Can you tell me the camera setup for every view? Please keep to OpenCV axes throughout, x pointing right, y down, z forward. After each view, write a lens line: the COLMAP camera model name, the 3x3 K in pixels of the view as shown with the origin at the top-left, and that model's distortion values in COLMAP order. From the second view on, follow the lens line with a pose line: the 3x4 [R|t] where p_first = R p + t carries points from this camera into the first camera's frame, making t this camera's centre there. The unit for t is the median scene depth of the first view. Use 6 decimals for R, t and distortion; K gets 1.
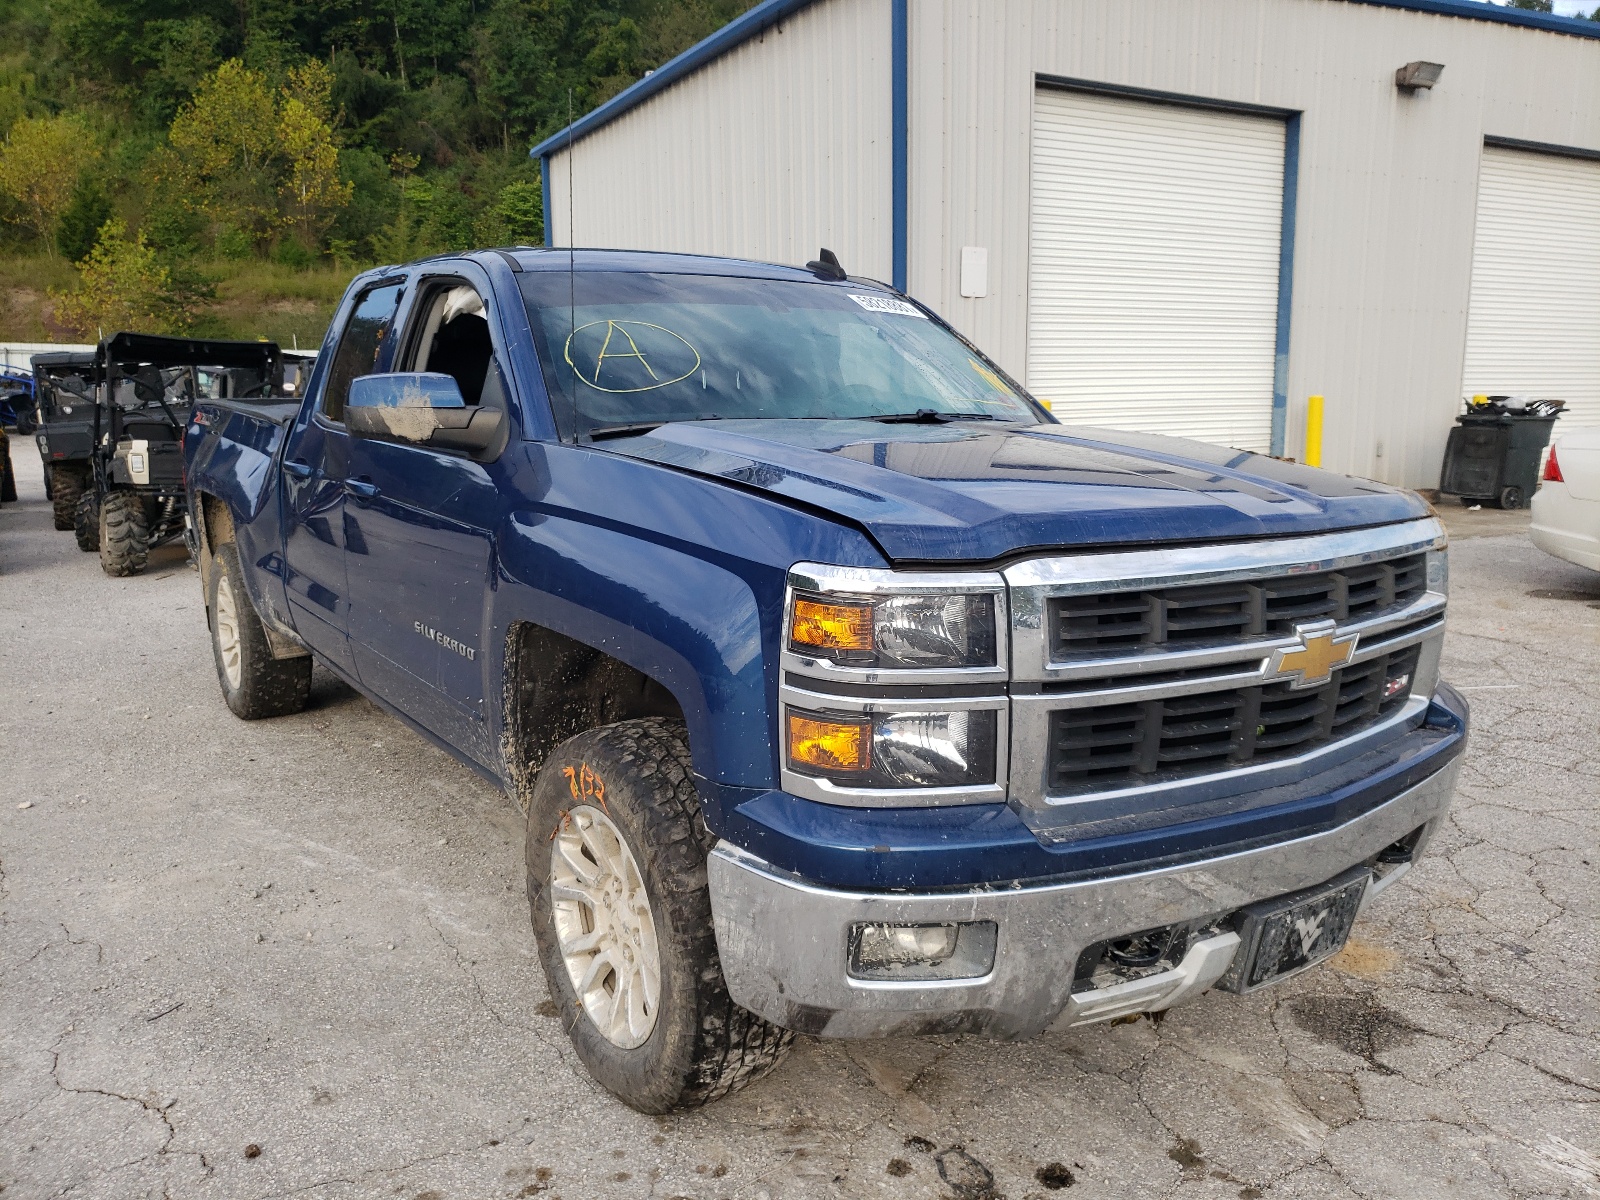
lens RADIAL K [[1240.3, 0, 814.8], [0, 1240.3, 610.9], [0, 0, 1]] dist [0.011834, 0.007598]
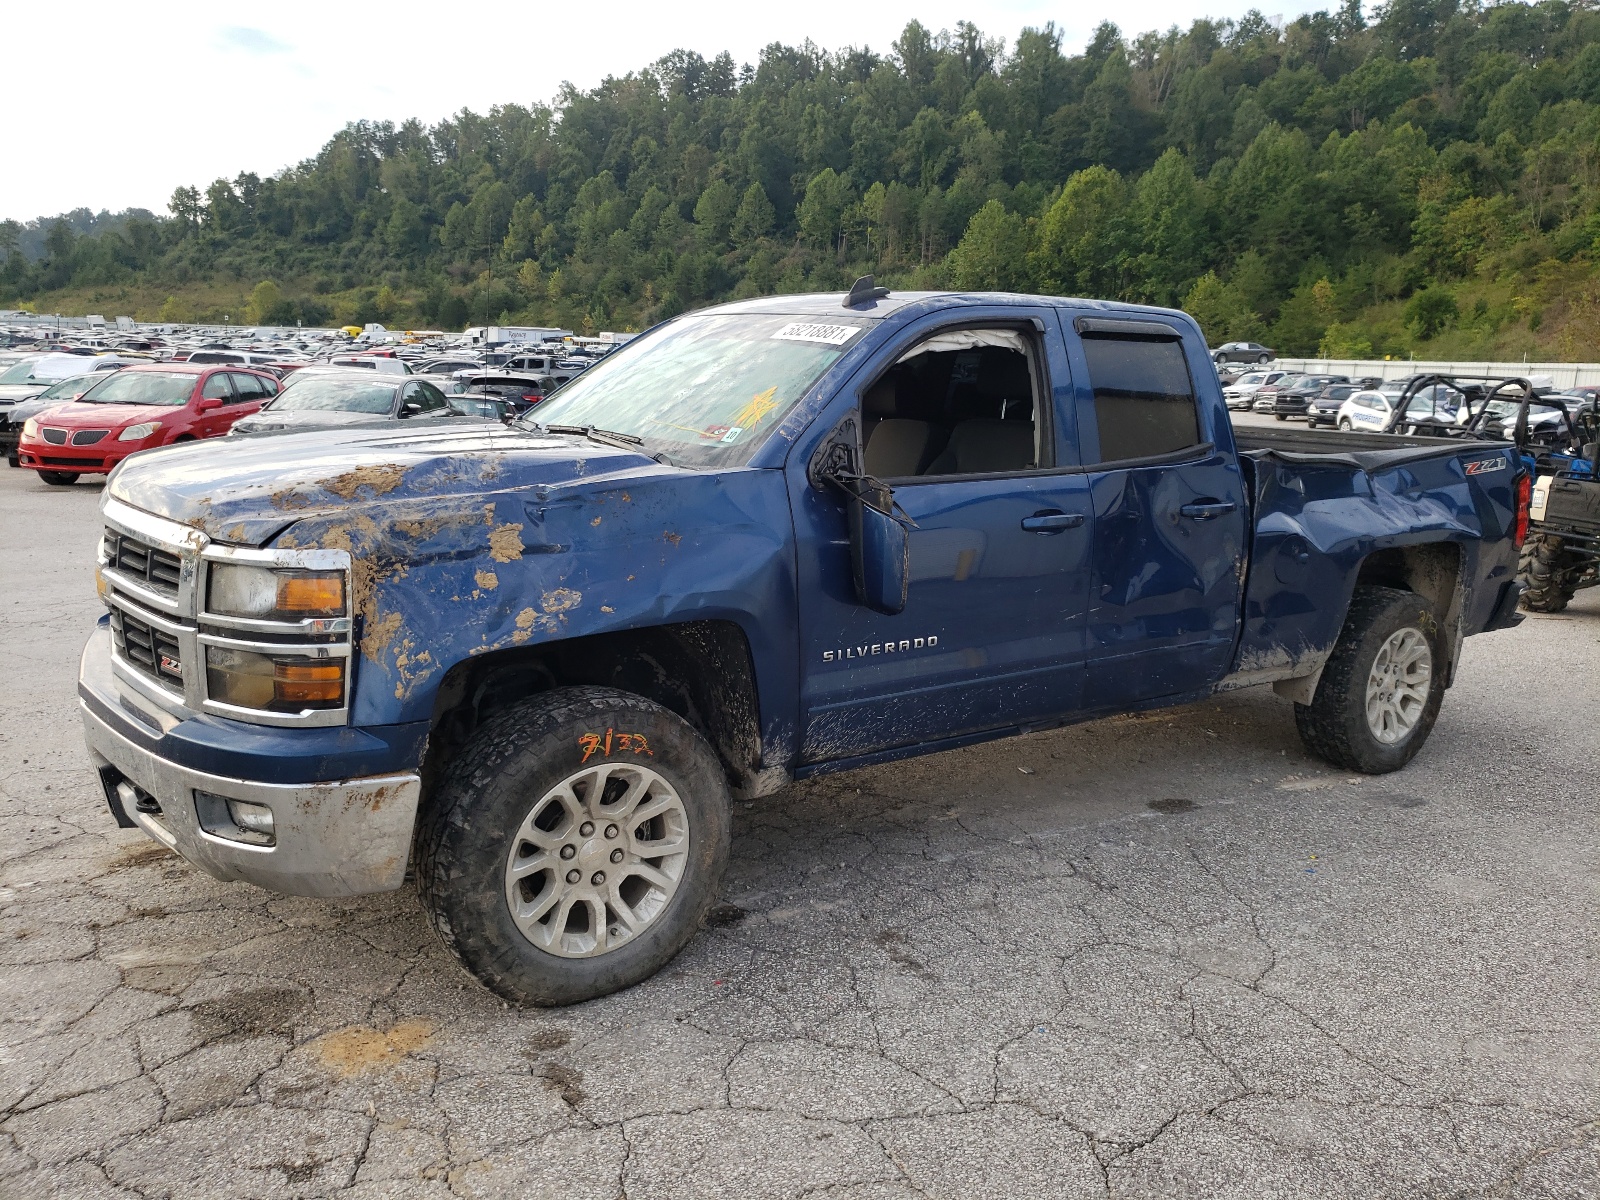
lens RADIAL K [[1240.3, 0, 816.6], [0, 1240.3, 599.1], [0, 0, 1]] dist [0.011834, 0.007598]
pose [[-0.003748, 0.170847, -0.985290, 1.711827], [-0.211718, 0.962826, 0.167757, -0.337270], [0.977324, 0.209232, 0.032563, 1.673392]]
